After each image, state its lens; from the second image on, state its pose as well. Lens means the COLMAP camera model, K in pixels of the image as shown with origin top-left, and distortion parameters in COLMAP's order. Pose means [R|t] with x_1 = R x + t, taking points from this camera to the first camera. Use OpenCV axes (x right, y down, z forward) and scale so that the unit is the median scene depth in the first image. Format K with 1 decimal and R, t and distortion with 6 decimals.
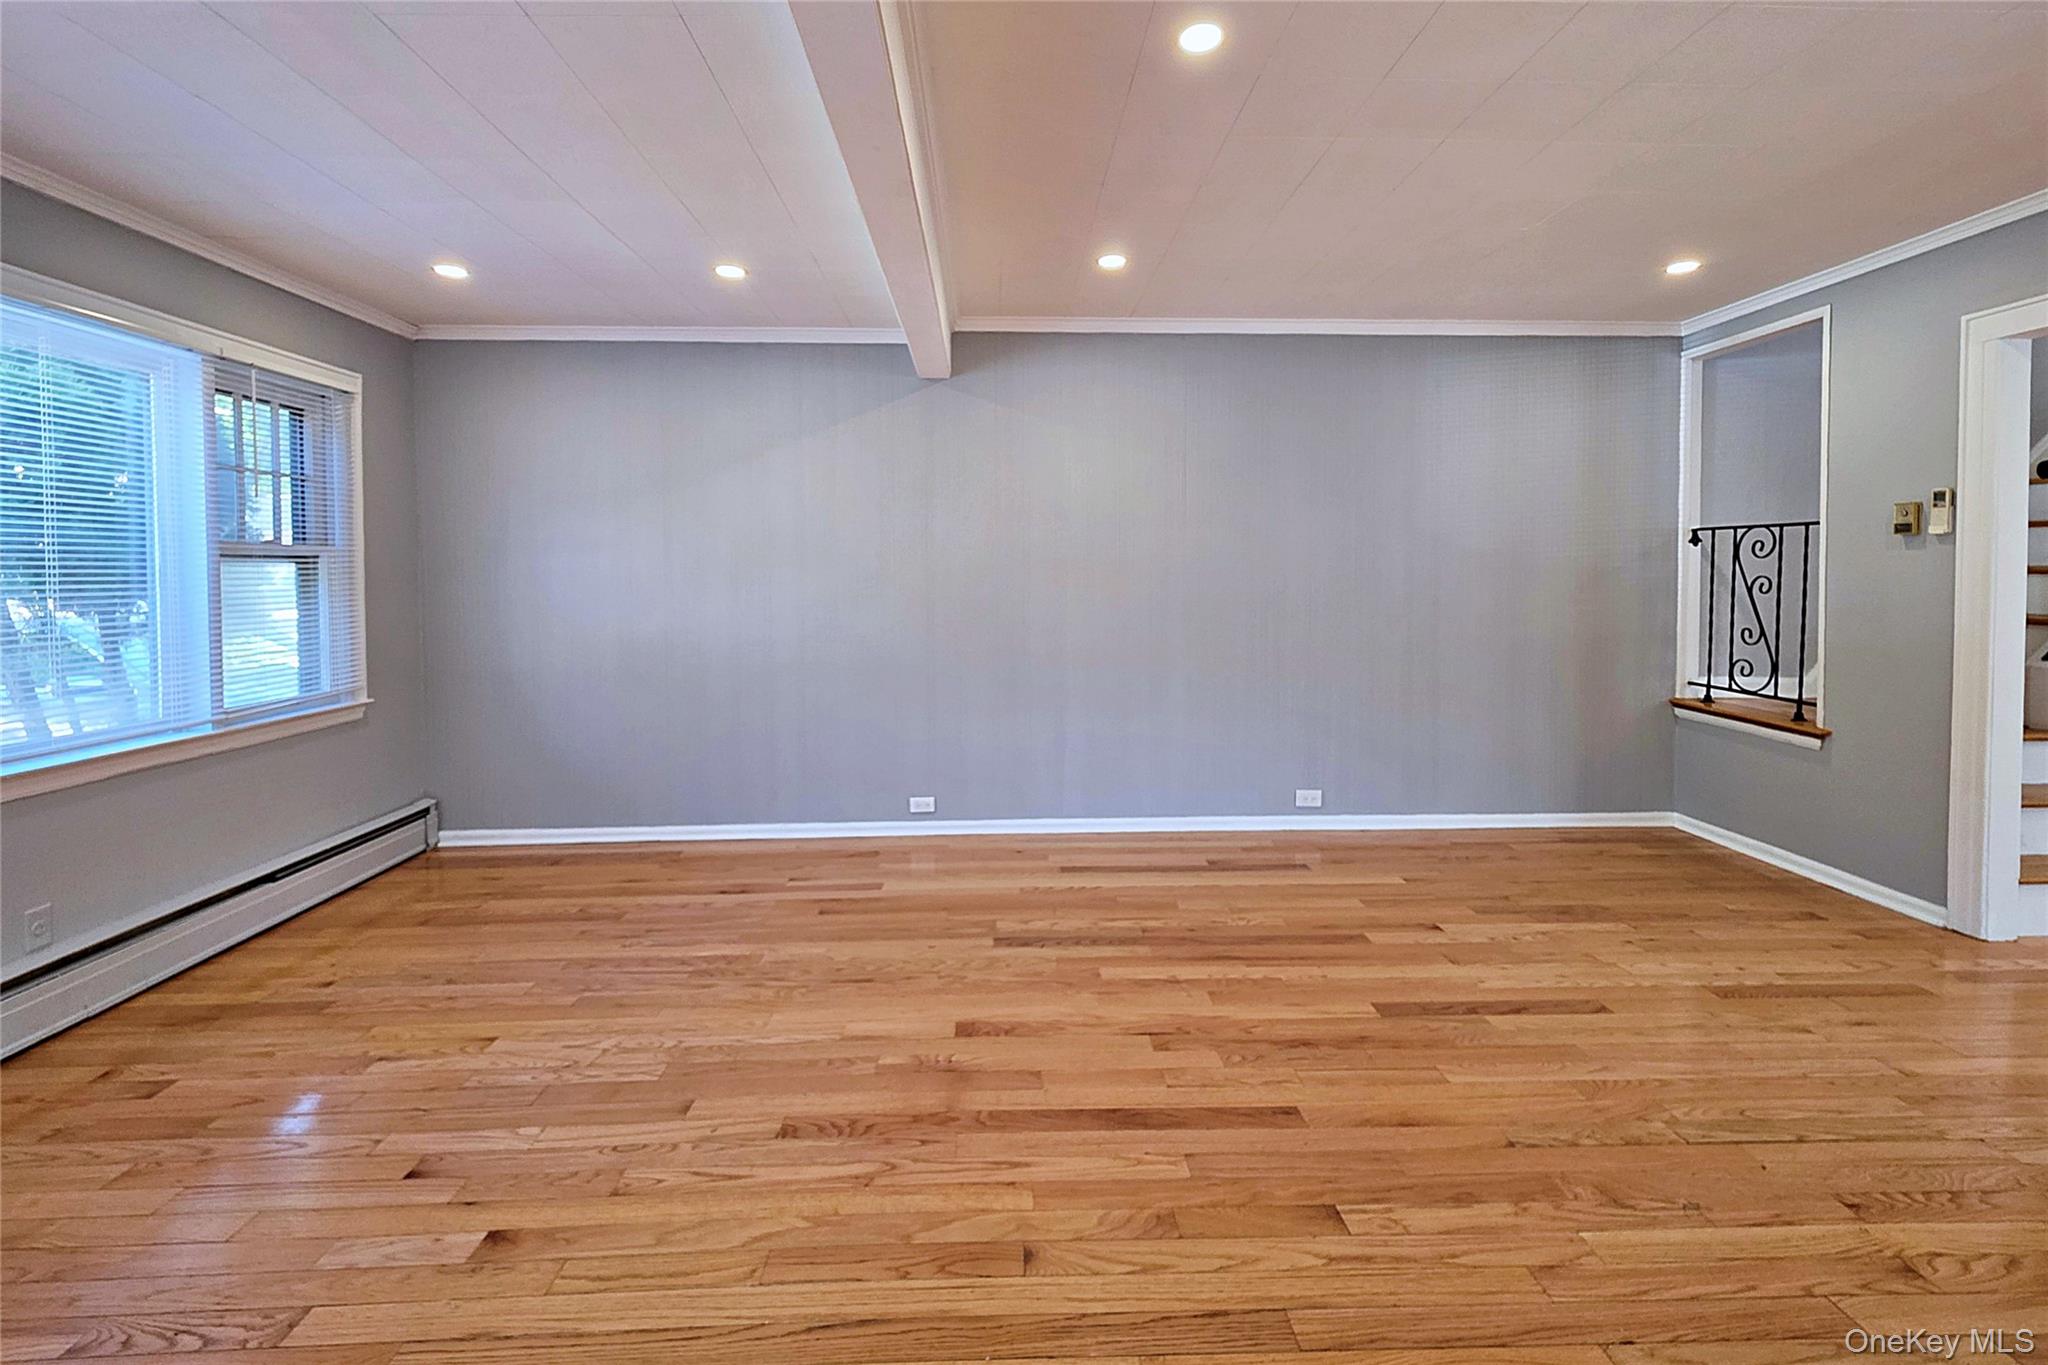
lens RADIAL K [[911.0, 0, 1022.2], [0, 911.0, 614.0], [0, 0, 1]] dist [0.001220, 0.000295]
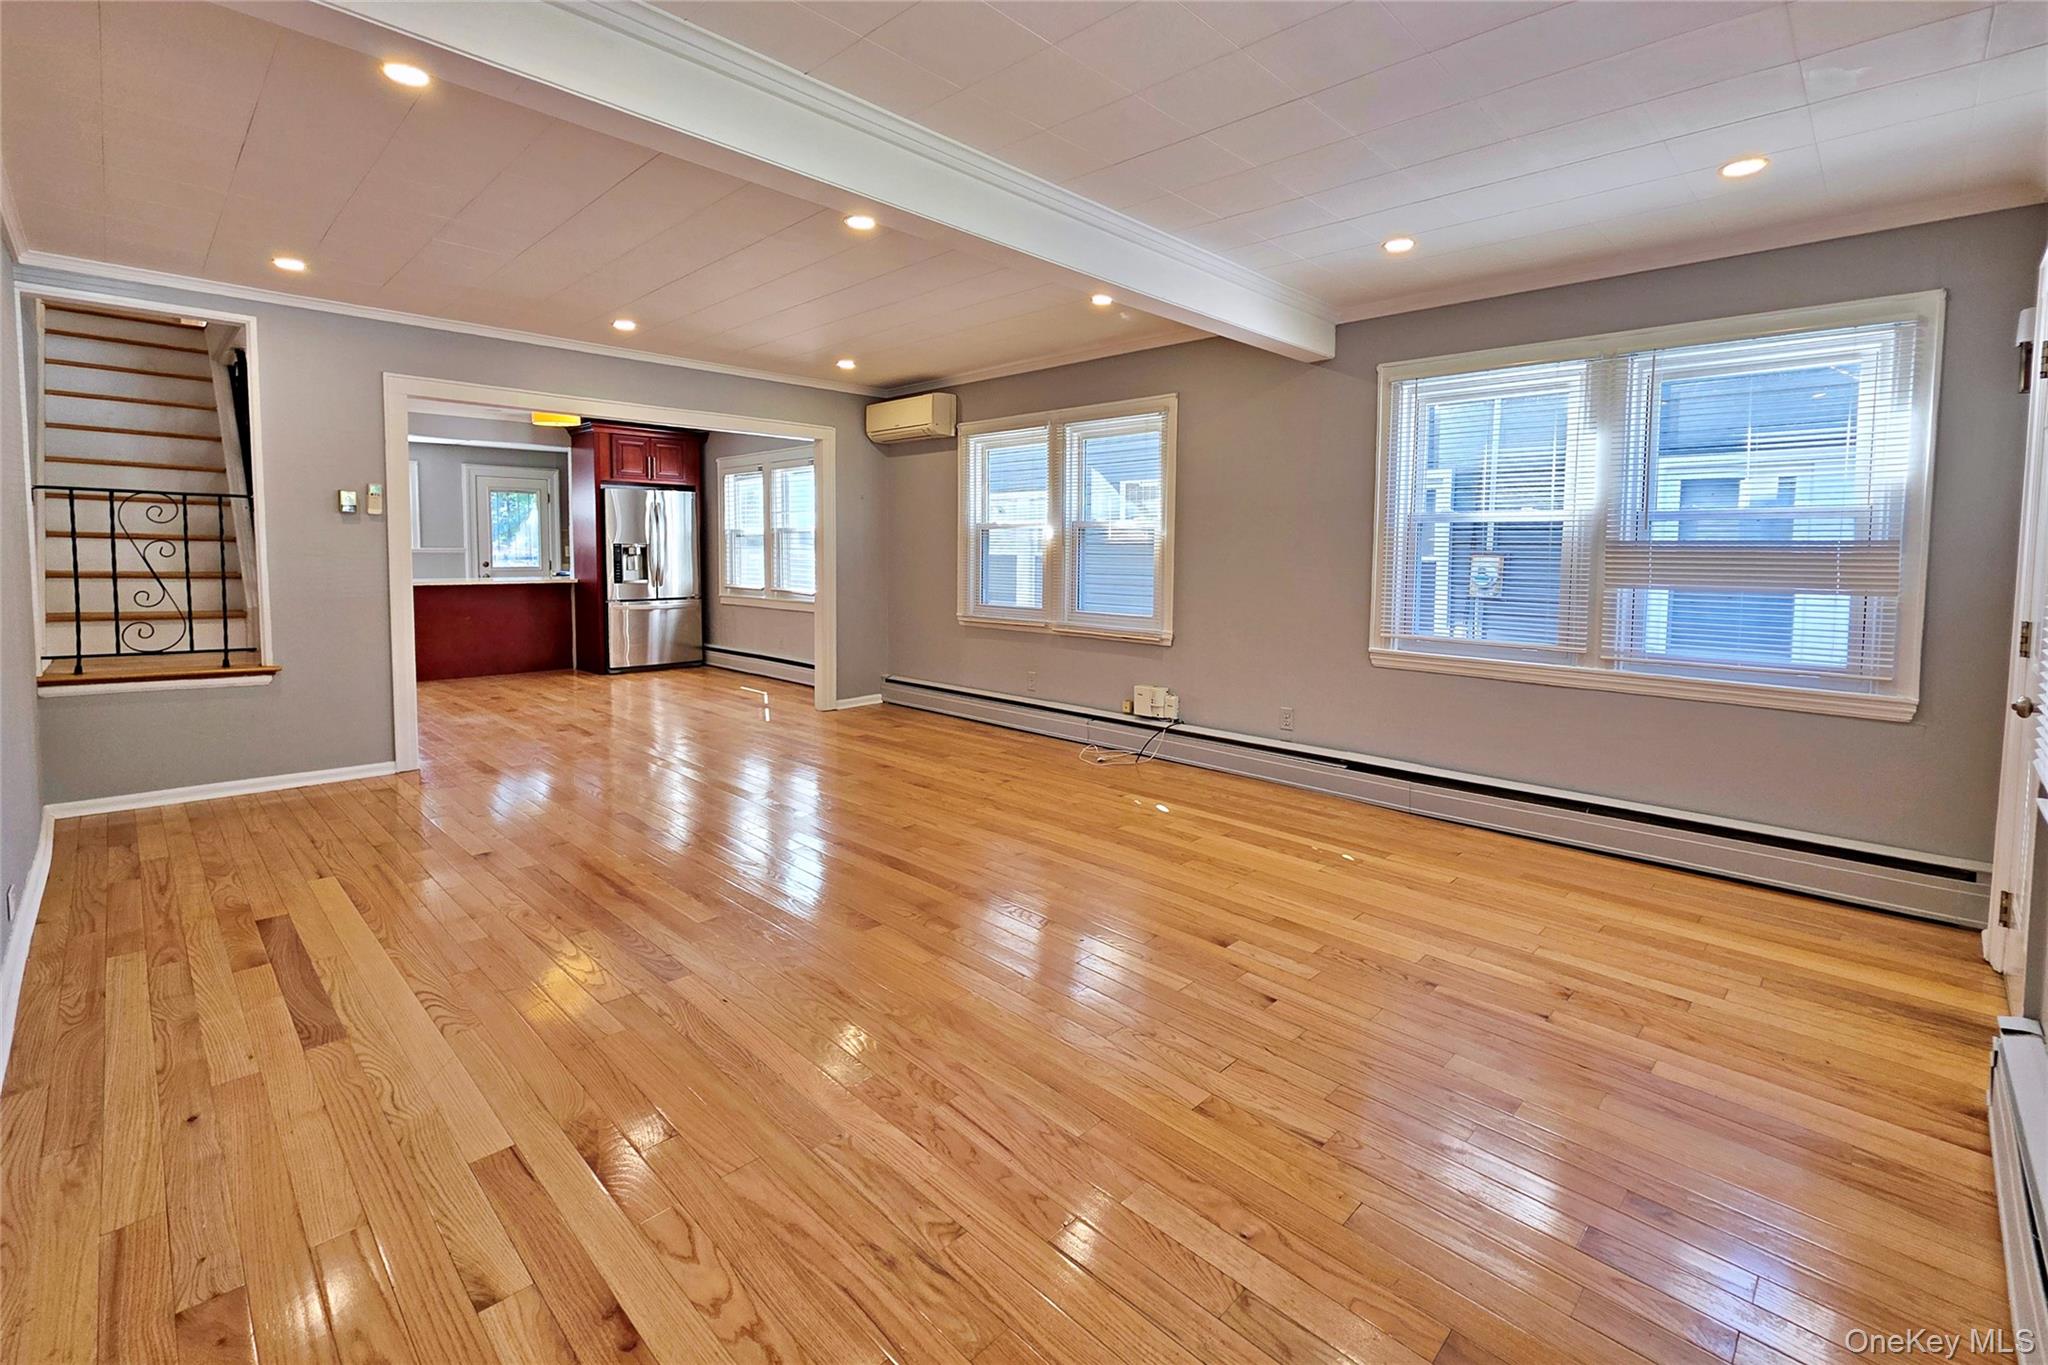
lens RADIAL K [[871.7, 0, 1032.4], [0, 871.7, 620.0], [0, 0, 1]] dist [0.001747, 0.001062]
pose [[-0.694736, -0.058735, 0.716863, -0.804588], [0.022140, 0.994442, 0.102935, -0.041219], [-0.718924, 0.087384, -0.689574, 1.280892]]
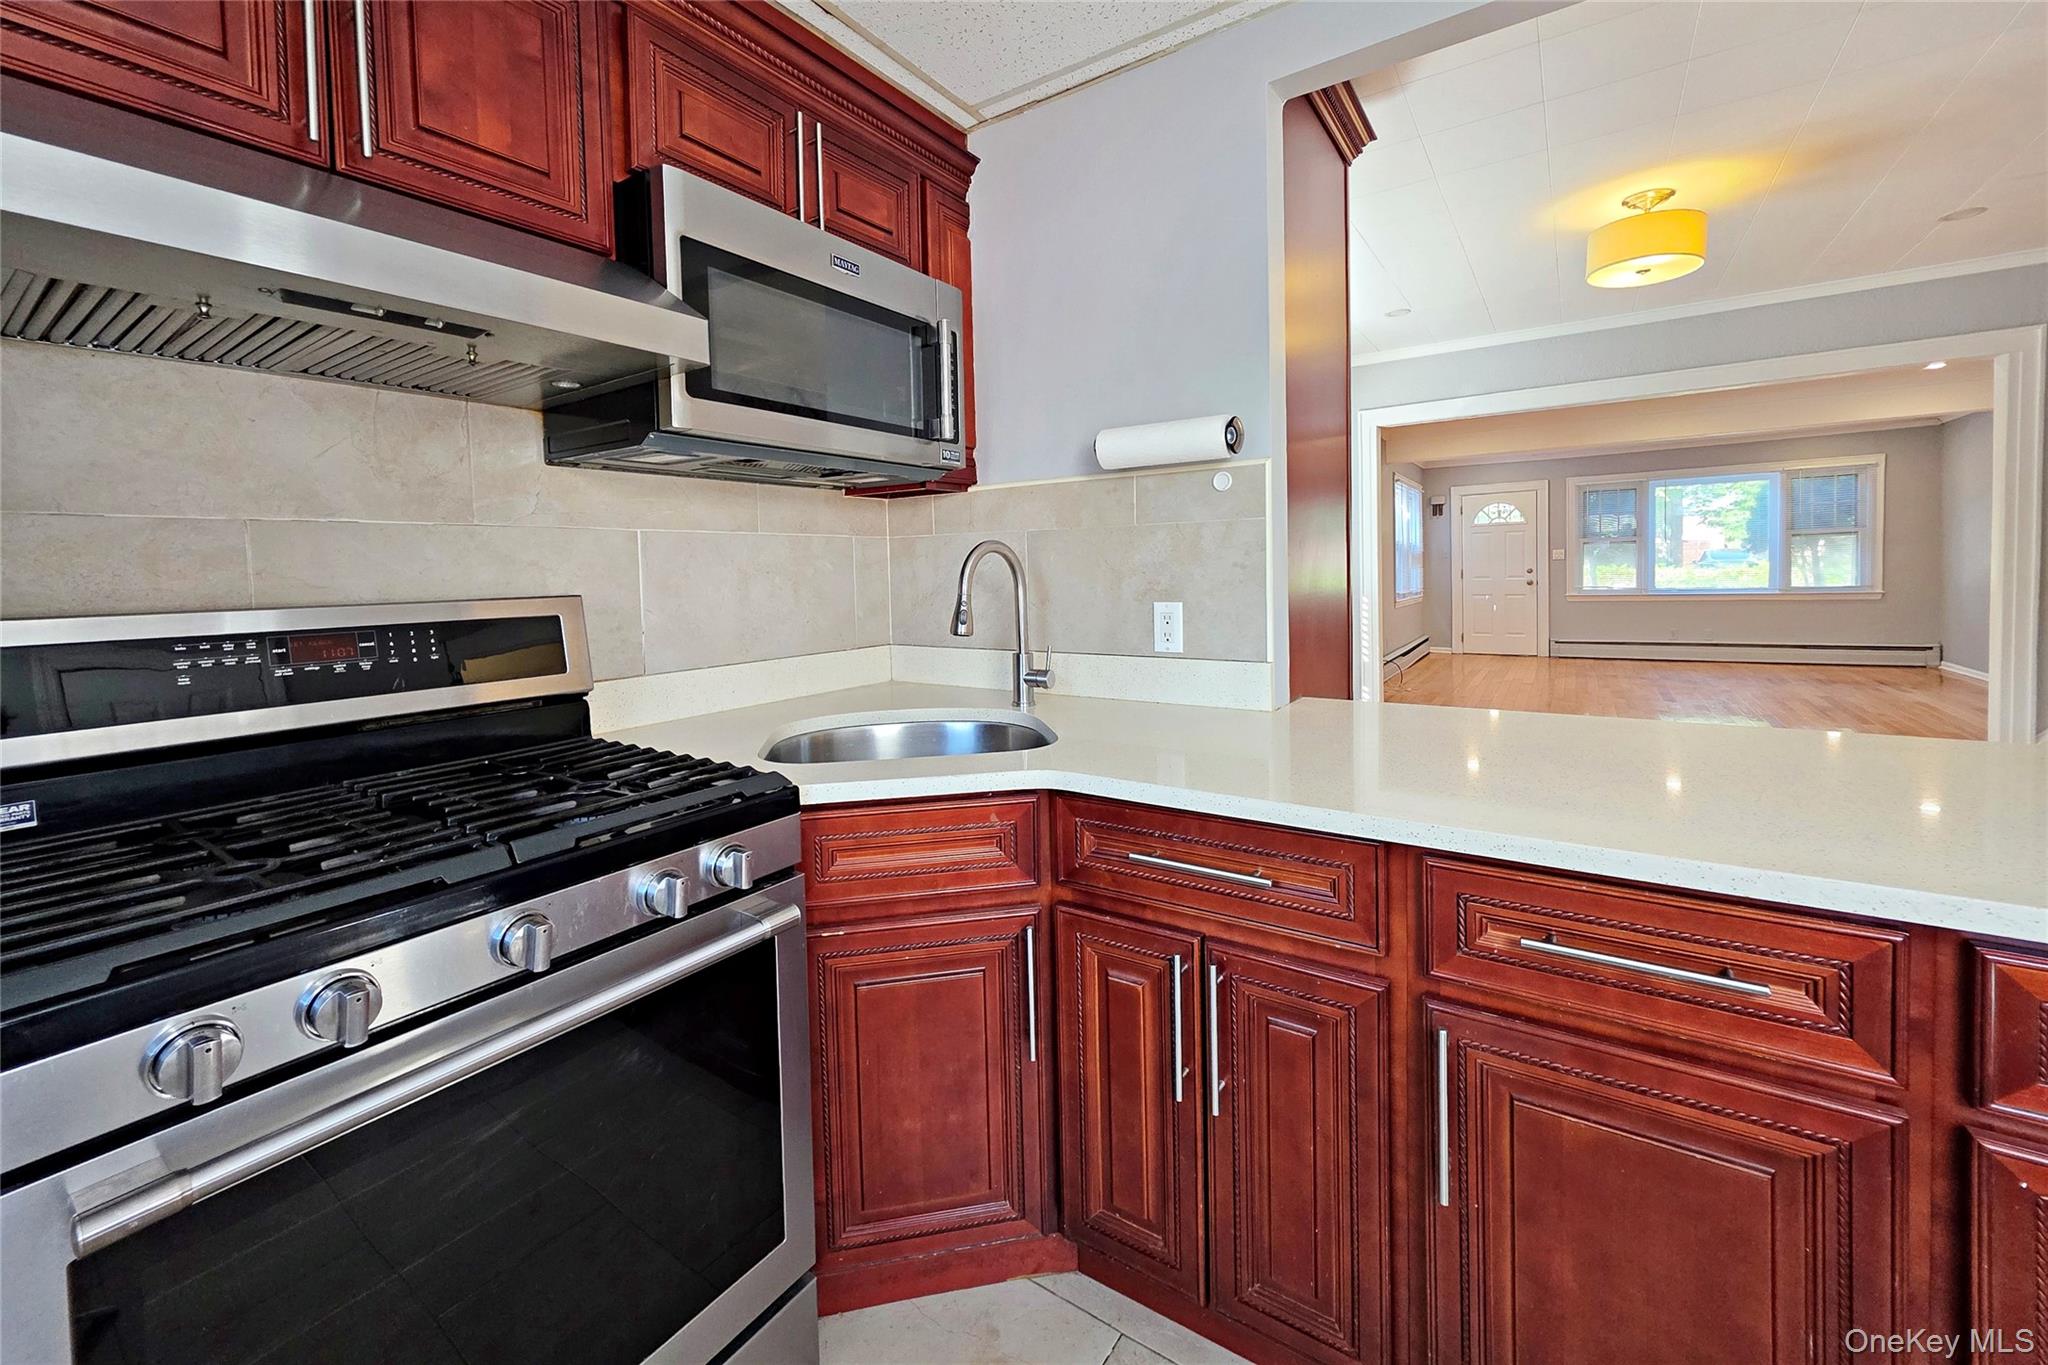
lens RADIAL K [[848.3, 0, 1005.9], [0, 848.3, 602.9], [0, 0, 1]] dist [0.010976, -0.001881]
pose [[-0.601113, 0.066816, -0.796366, 2.992897], [0.008588, 0.996981, 0.077166, -0.083446], [0.799118, 0.039546, -0.599872, 0.642883]]
